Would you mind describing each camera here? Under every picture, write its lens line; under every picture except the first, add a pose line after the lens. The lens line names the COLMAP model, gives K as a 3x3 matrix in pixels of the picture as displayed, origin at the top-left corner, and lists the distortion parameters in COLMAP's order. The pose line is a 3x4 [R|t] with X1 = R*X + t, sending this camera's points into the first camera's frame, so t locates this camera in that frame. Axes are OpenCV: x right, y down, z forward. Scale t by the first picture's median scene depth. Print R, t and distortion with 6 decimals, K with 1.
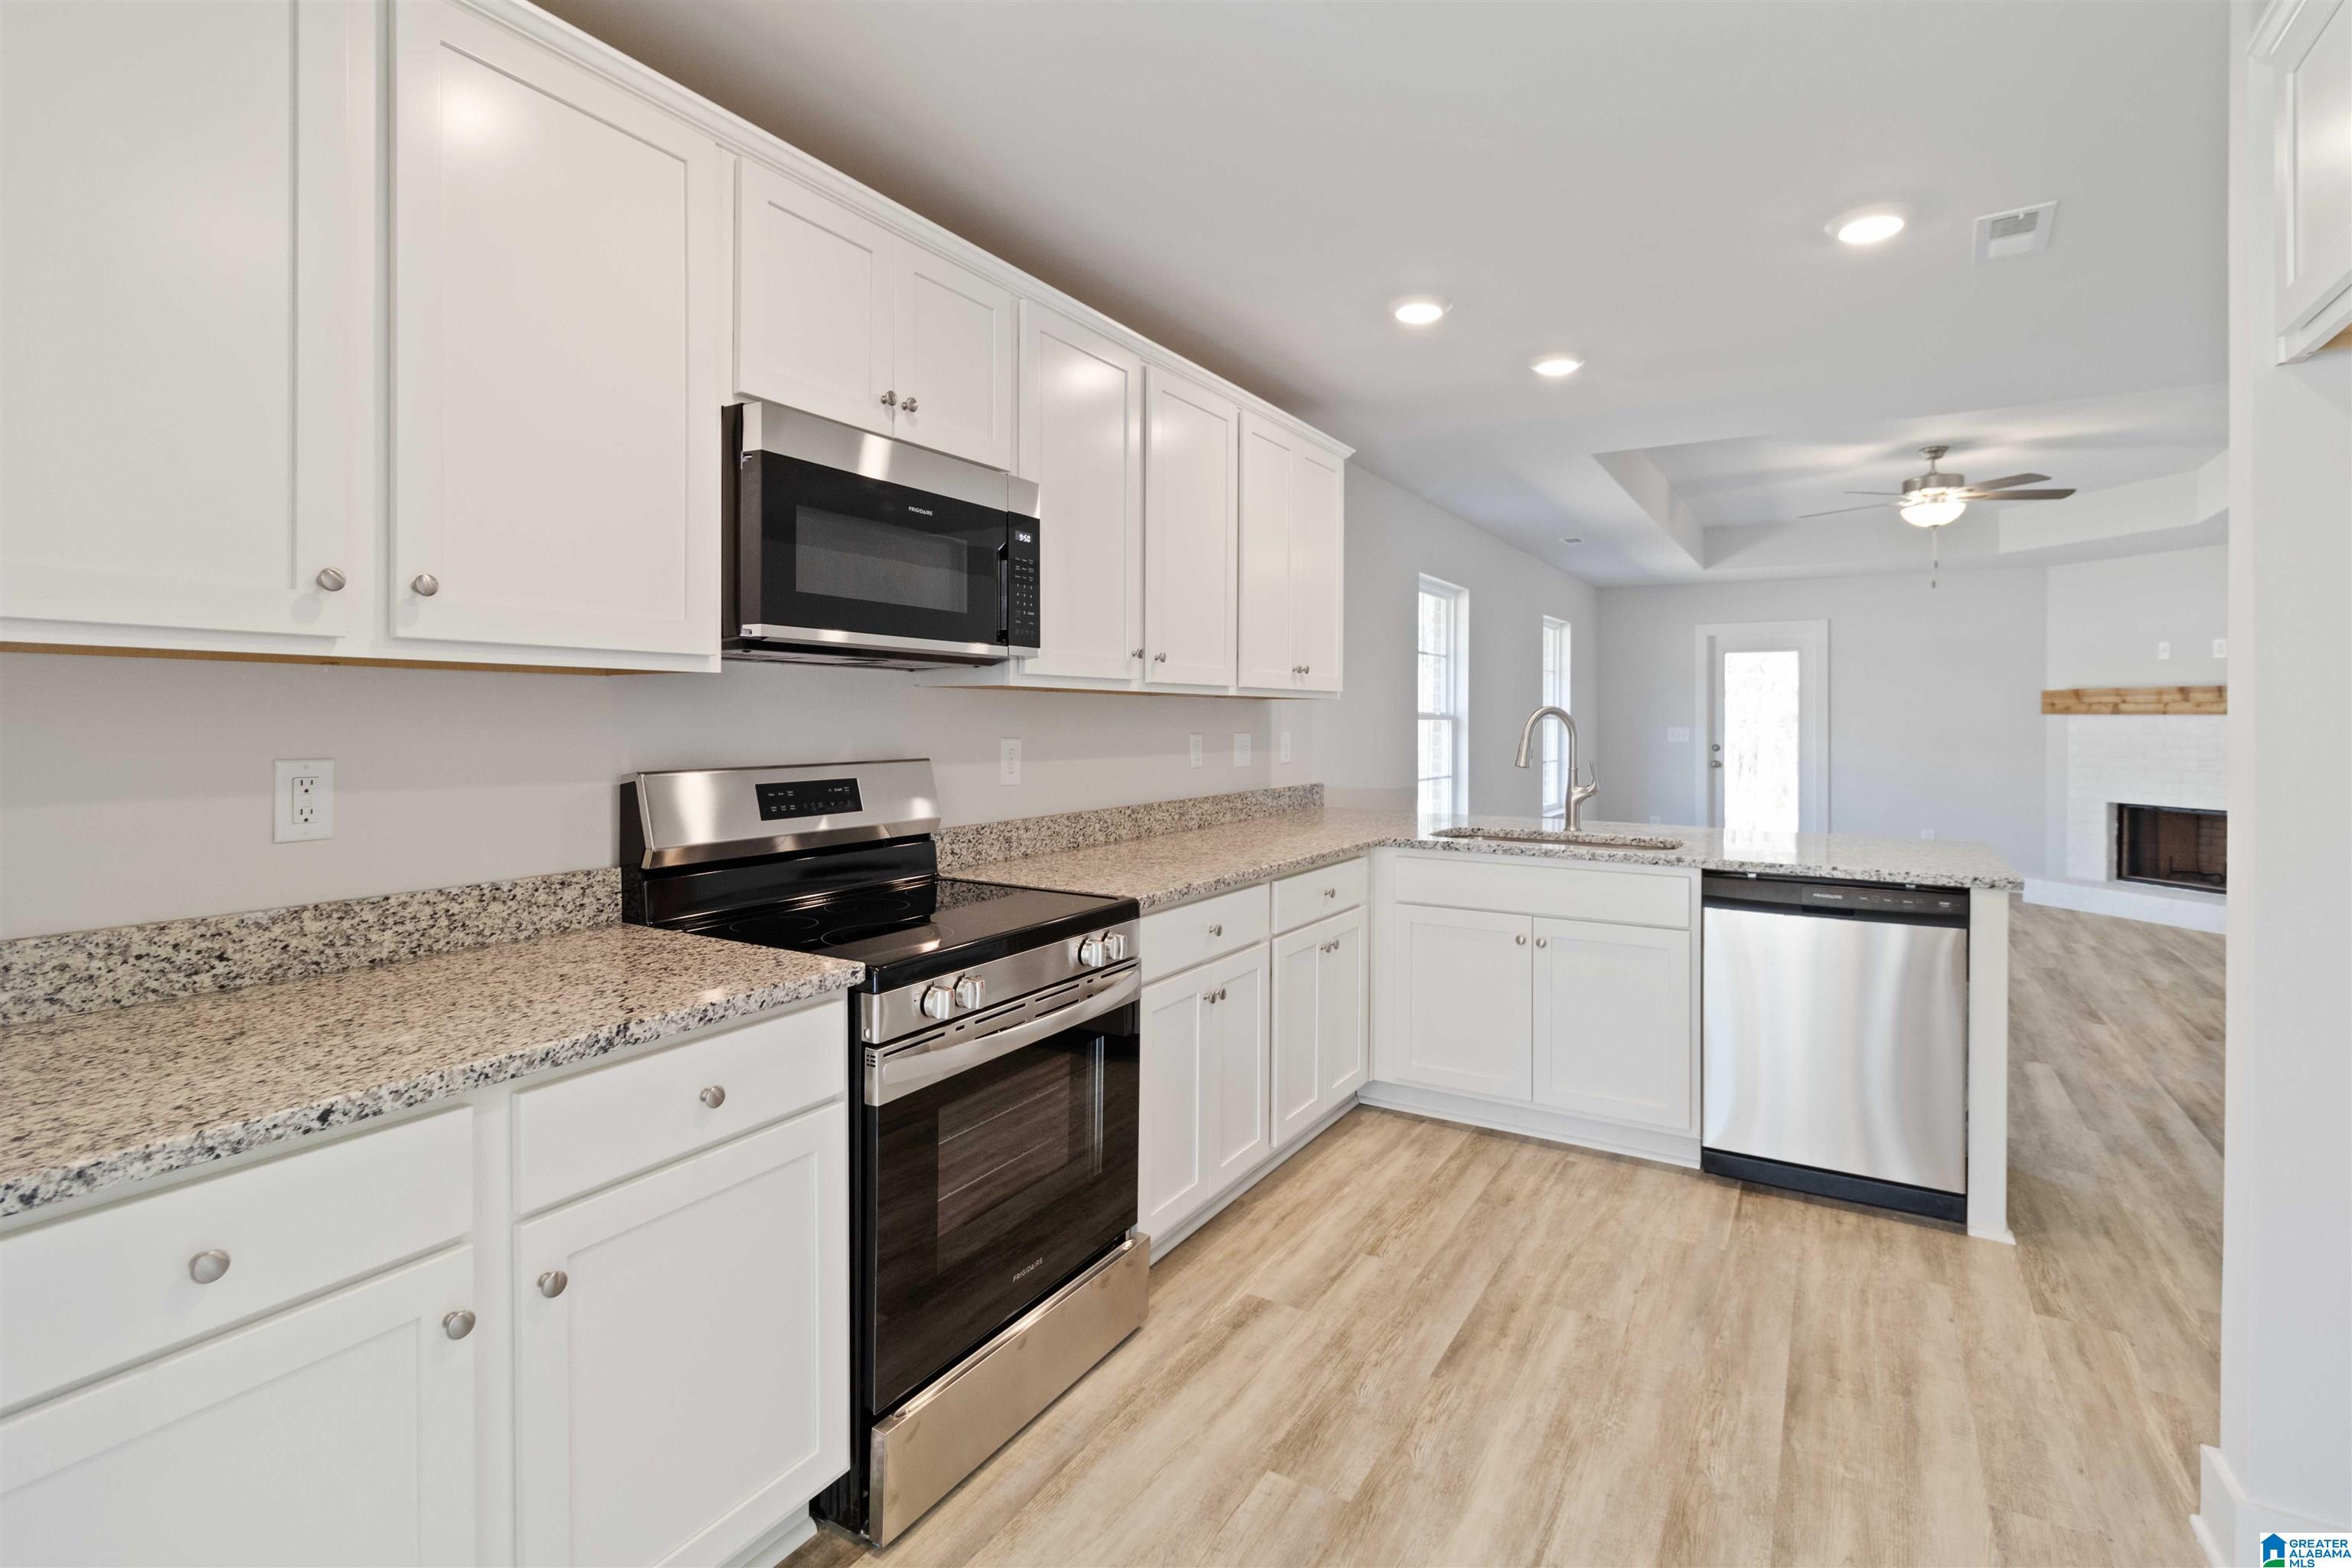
lens RADIAL K [[1154.8, 0, 1216.7], [0, 1154.8, 717.4], [0, 0, 1]] dist [0.043260, -0.000461]
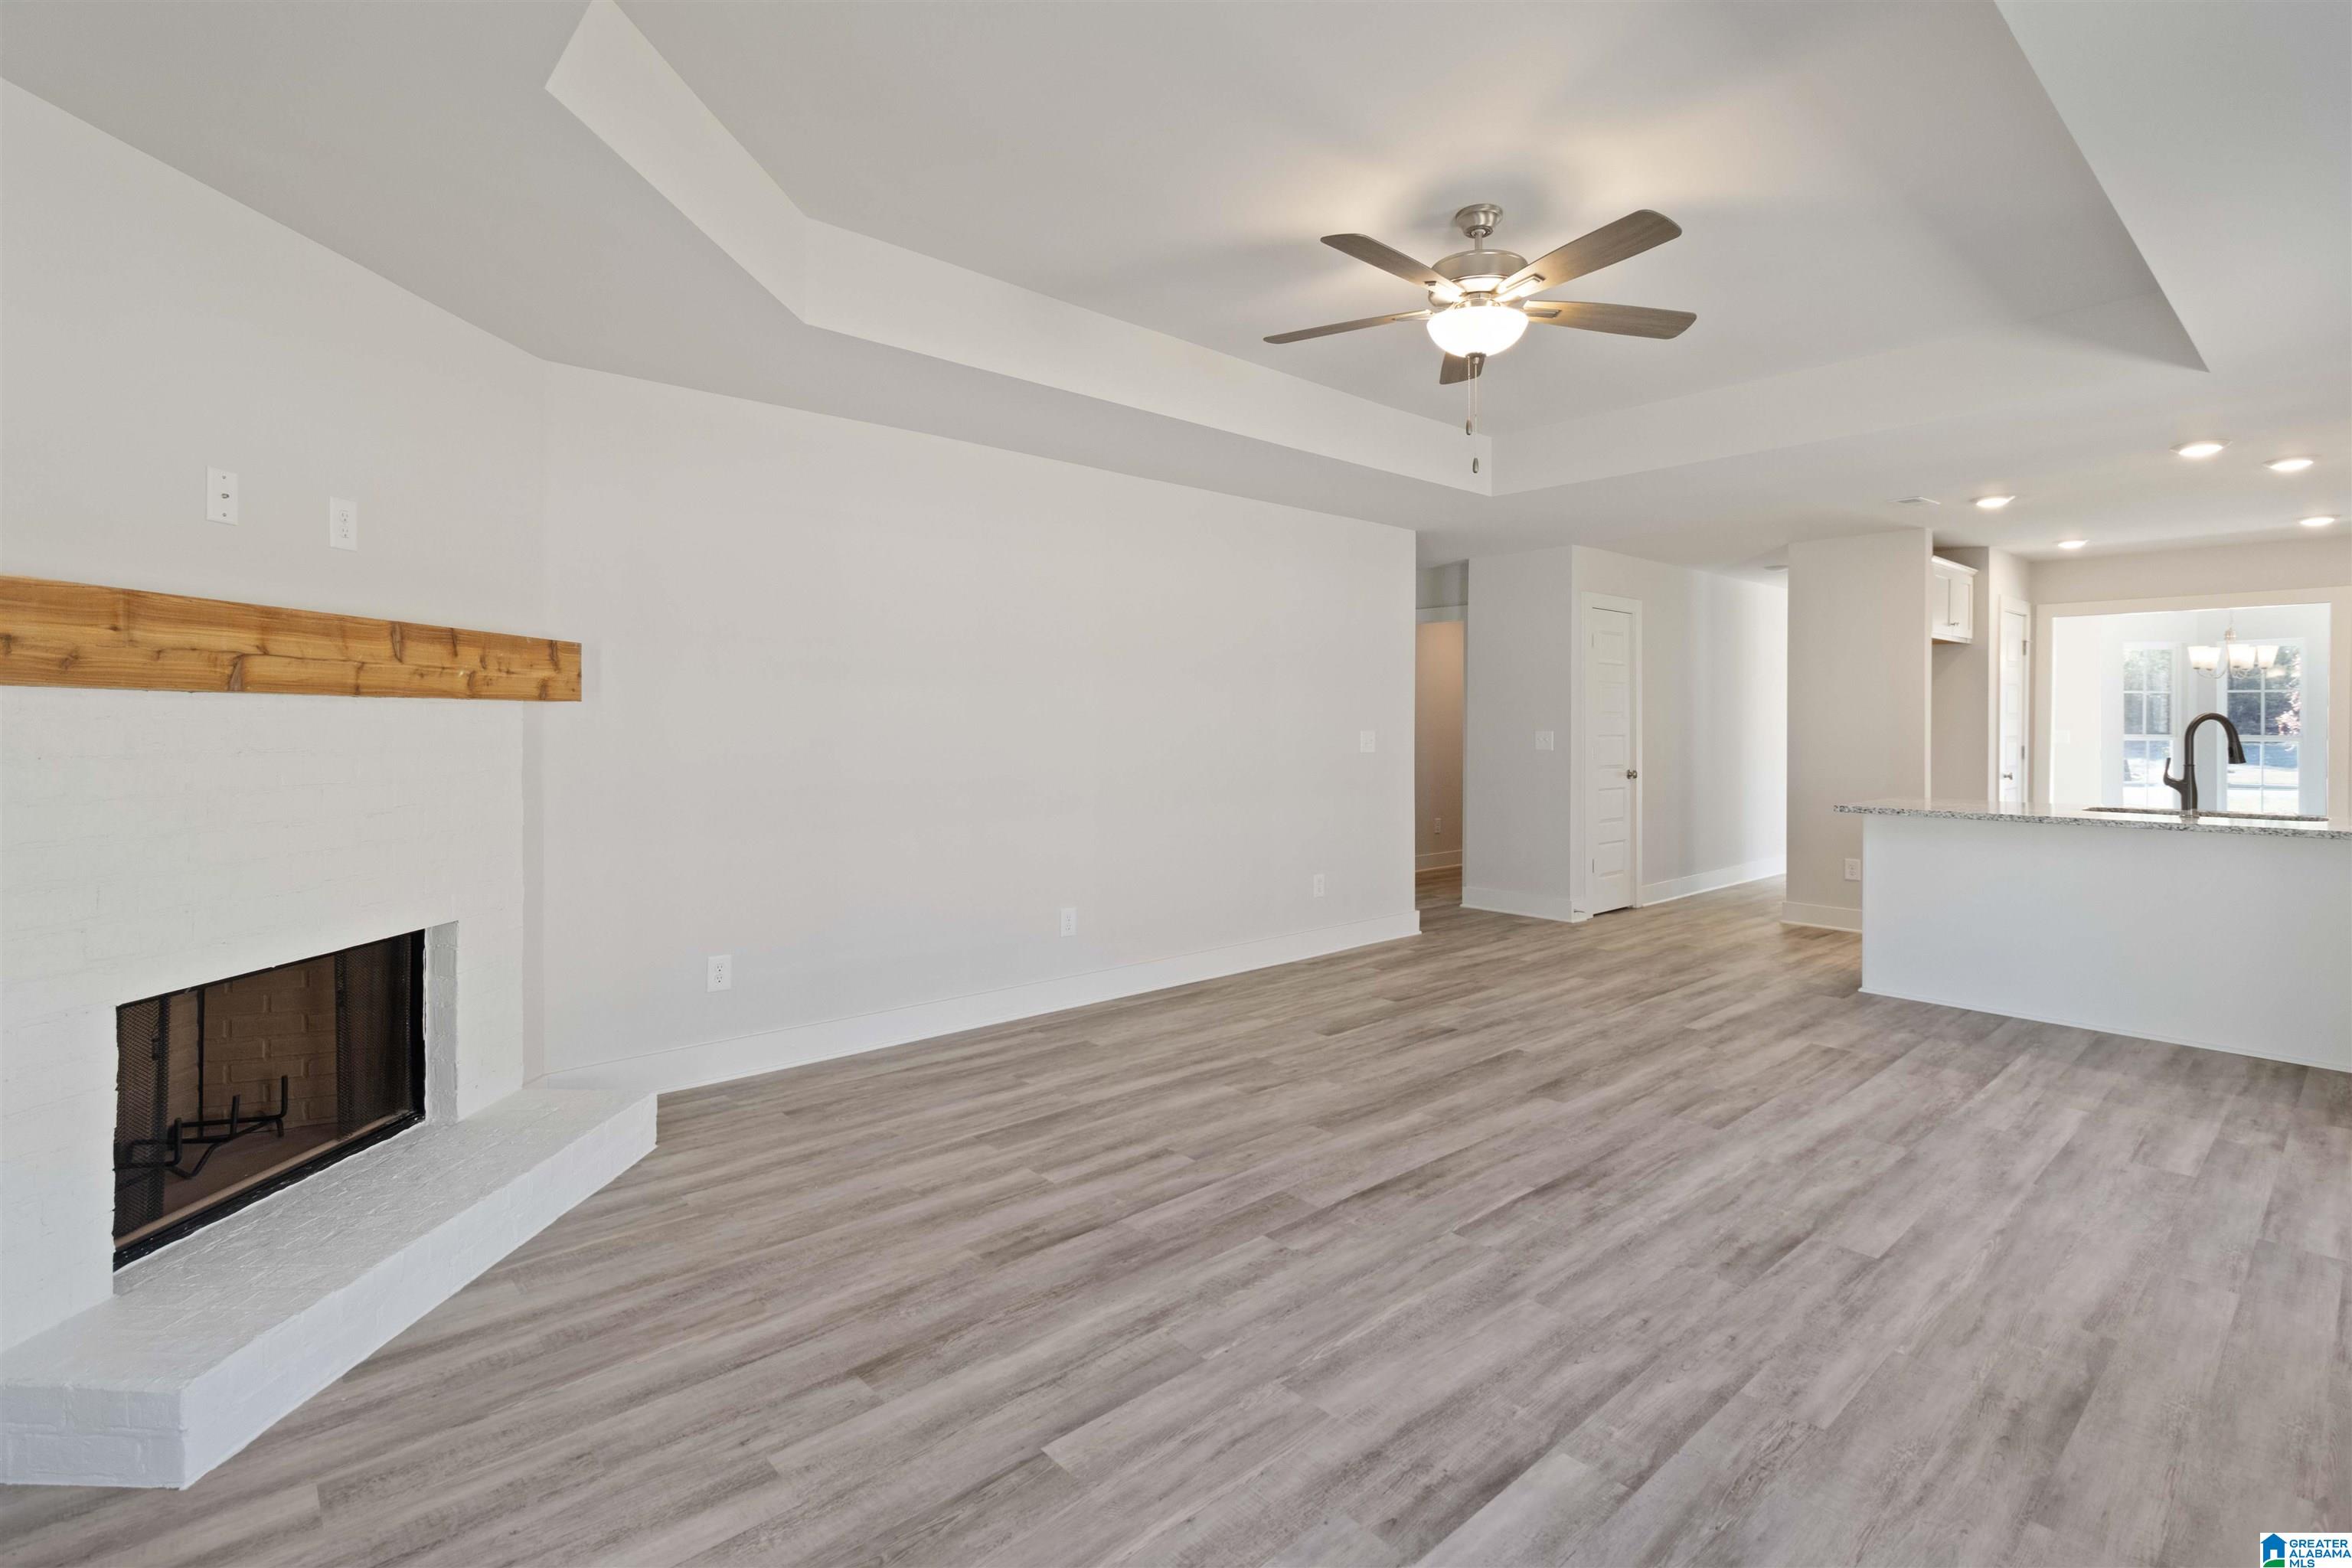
lens RADIAL K [[1095.0, 0, 1174.3], [0, 1095.0, 719.4], [0, 0, 1]] dist [0.009067, 0.000219]
pose [[-0.940009, -0.006688, 0.341084, 0.453070], [-0.006669, 0.999977, 0.001228, 0.002741], [-0.341084, -0.001120, -0.940032, 1.206866]]
